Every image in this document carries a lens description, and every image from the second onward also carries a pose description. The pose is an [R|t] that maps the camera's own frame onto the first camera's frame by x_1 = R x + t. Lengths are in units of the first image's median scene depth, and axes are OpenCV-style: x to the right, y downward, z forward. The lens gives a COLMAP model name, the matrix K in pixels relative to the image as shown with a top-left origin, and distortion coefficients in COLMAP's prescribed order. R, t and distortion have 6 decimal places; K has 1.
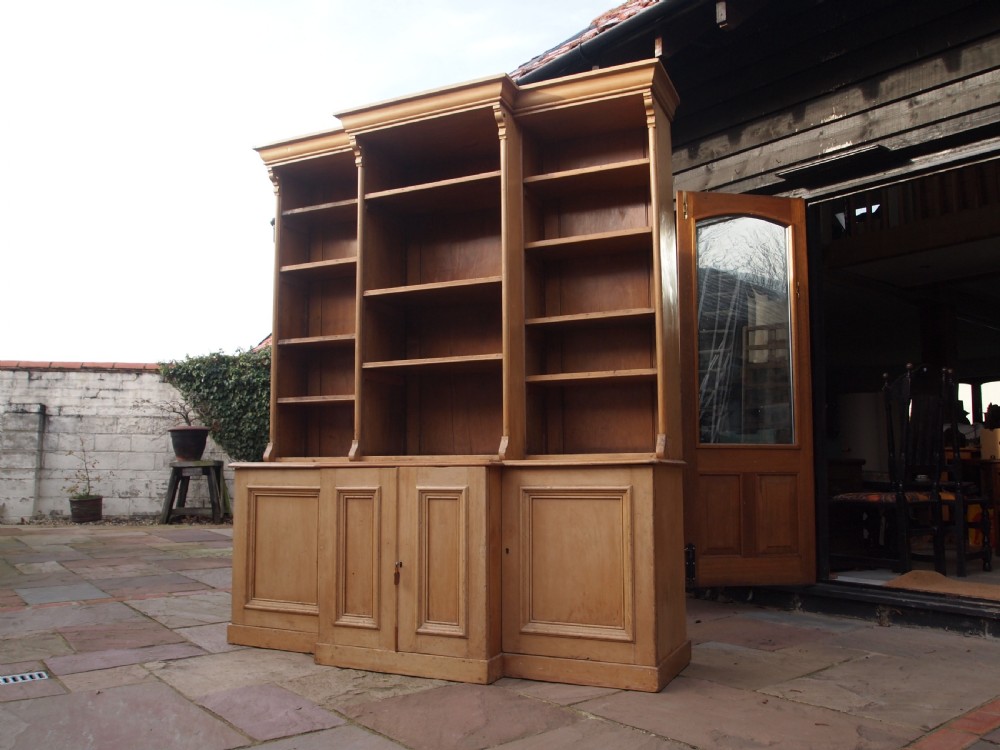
lens RADIAL K [[803.7, 0, 499.8], [0, 803.7, 378.9], [0, 0, 1]] dist [-0.047114, 0.002717]
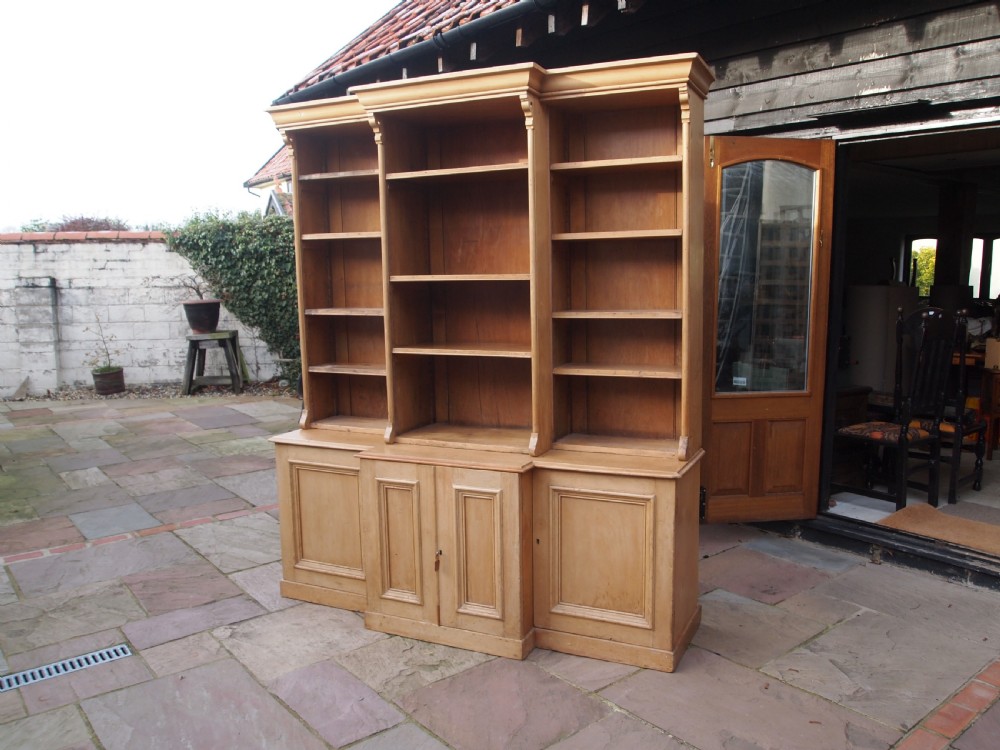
lens RADIAL K [[803.7, 0, 498.6], [0, 803.7, 379.9], [0, 0, 1]] dist [-0.047114, 0.002717]
pose [[0.999914, -0.012571, -0.003849, -0.031756], [0.013129, 0.970151, 0.242147, -0.224575], [0.000690, -0.242177, 0.970232, -0.005327]]
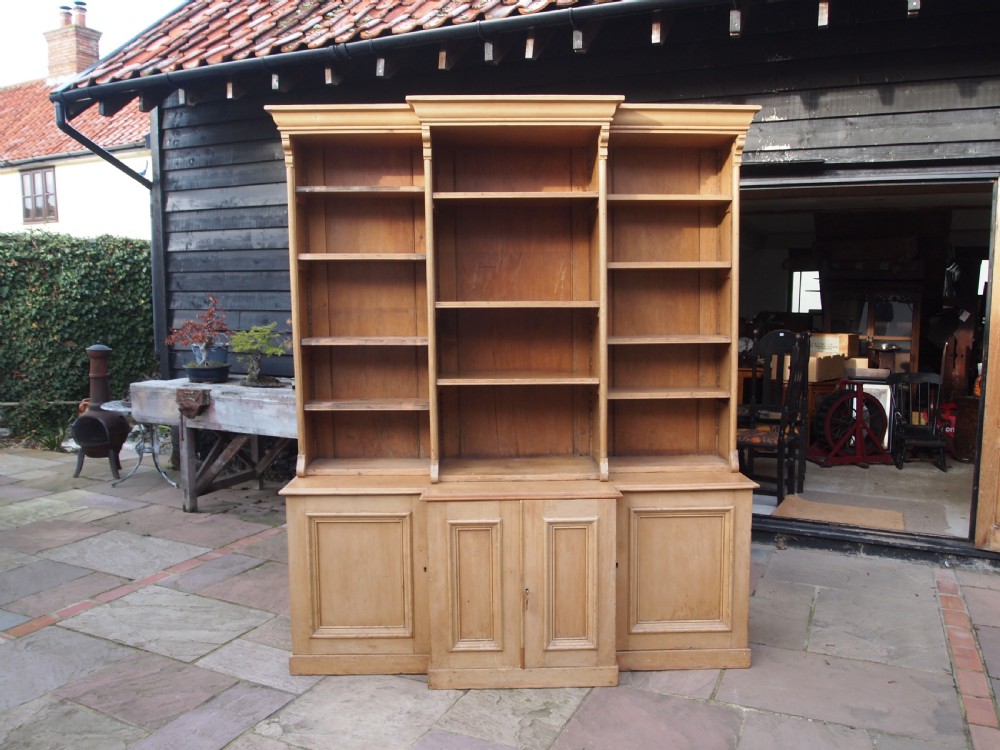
lens RADIAL K [[803.7, 0, 499.5], [0, 803.7, 382.0], [0, 0, 1]] dist [-0.047114, 0.002717]
pose [[0.899746, -0.050259, 0.433510, -0.510970], [-0.044024, 0.977827, 0.204736, -0.212716], [-0.434188, -0.203295, 0.877583, 0.131779]]
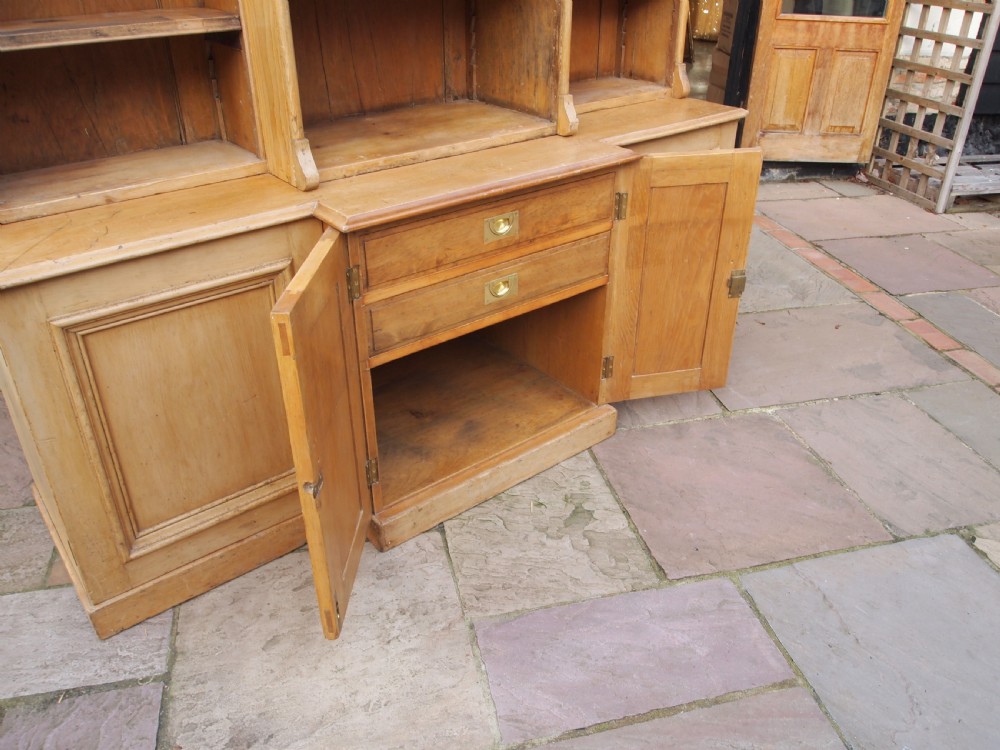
lens RADIAL K [[803.7, 0, 508.7], [0, 803.7, 382.4], [0, 0, 1]] dist [-0.047114, 0.002717]
pose [[0.427653, -0.457922, 0.779372, -0.528957], [-0.113724, 0.828085, 0.548946, -0.069476], [-0.896760, -0.323392, 0.302057, 0.697072]]
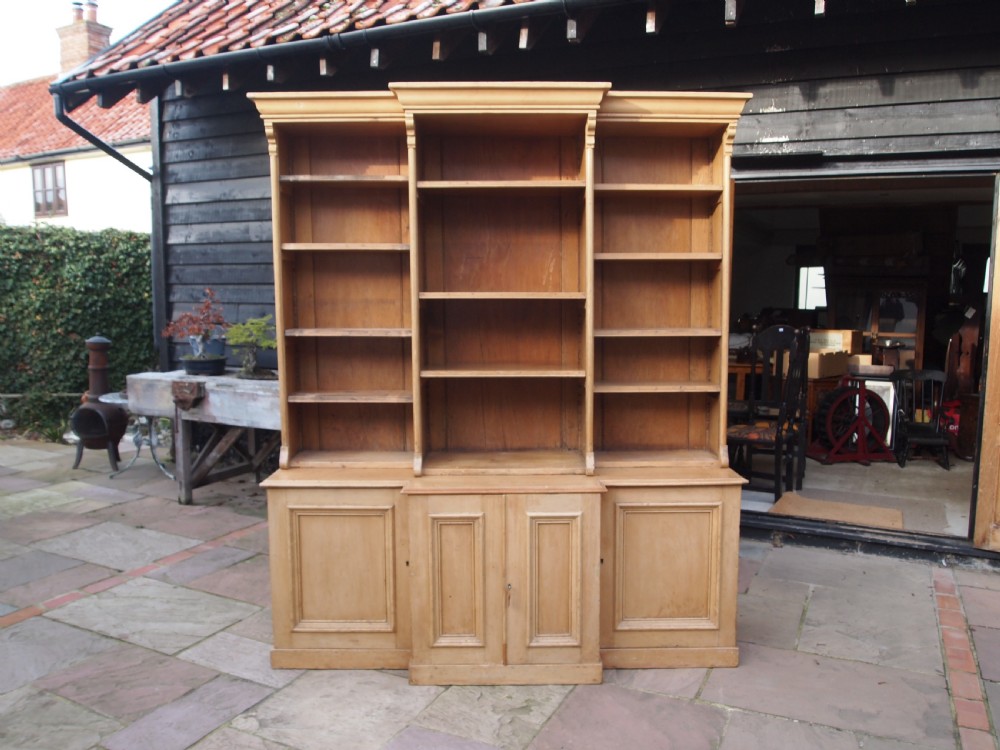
lens RADIAL K [[803.7, 0, 500.5], [0, 803.7, 379.5], [0, 0, 1]] dist [-0.047114, 0.002717]
pose [[0.906139, -0.045286, 0.420548, -0.476403], [-0.046940, 0.977345, 0.206383, -0.206540], [-0.420367, -0.206752, 0.883485, 0.128215]]
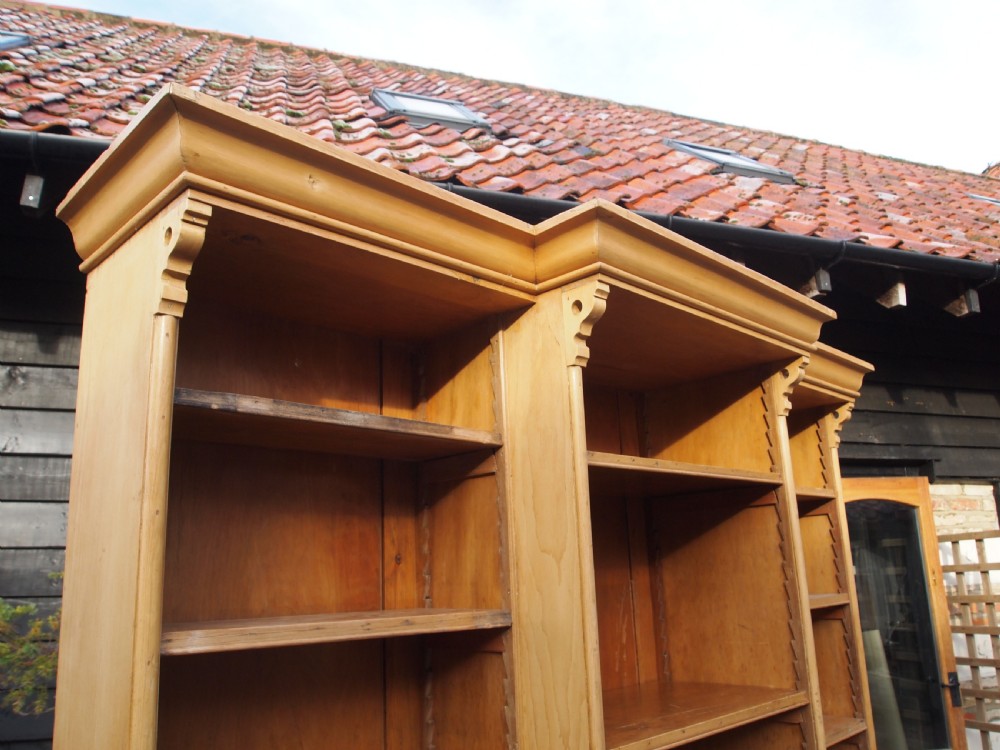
lens RADIAL K [[803.7, 0, 504.0], [0, 803.7, 378.7], [0, 0, 1]] dist [-0.047114, 0.002717]
pose [[0.344184, 0.211090, 0.914865, -0.513859], [-0.068934, 0.977450, -0.199596, -0.191092], [-0.936368, 0.005632, 0.350975, 0.921163]]
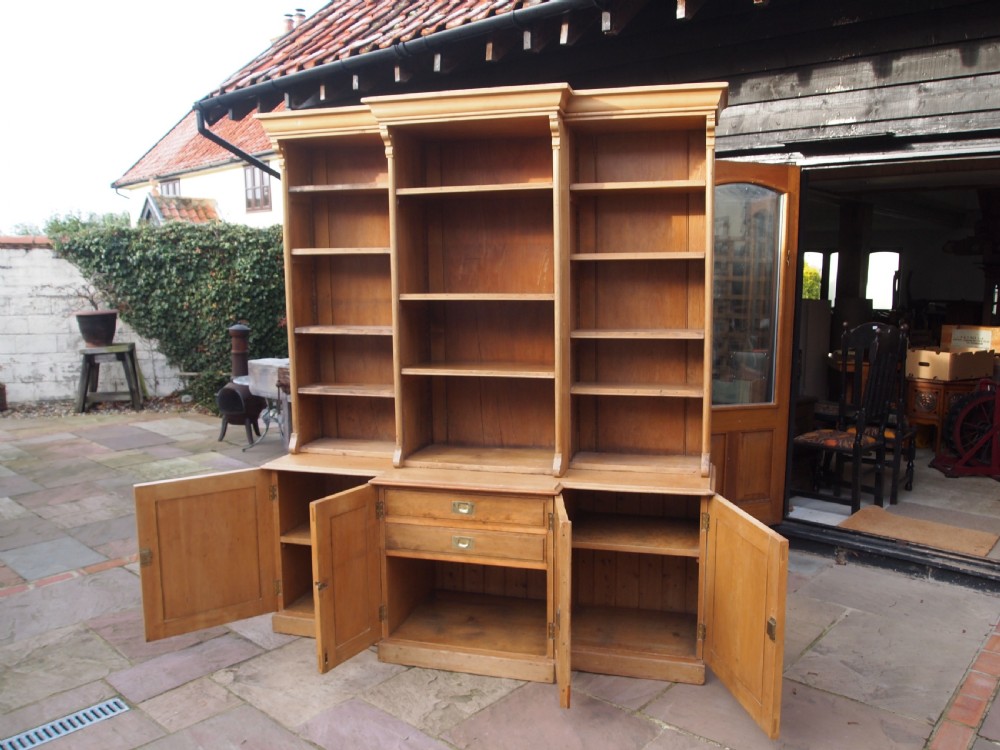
lens RADIAL K [[803.7, 0, 499.3], [0, 803.7, 379.6], [0, 0, 1]] dist [-0.047114, 0.002717]
pose [[0.986360, -0.025769, 0.162575, -0.211178], [-0.013240, 0.972049, 0.234404, -0.238398], [-0.164071, -0.233359, 0.958449, 0.026340]]
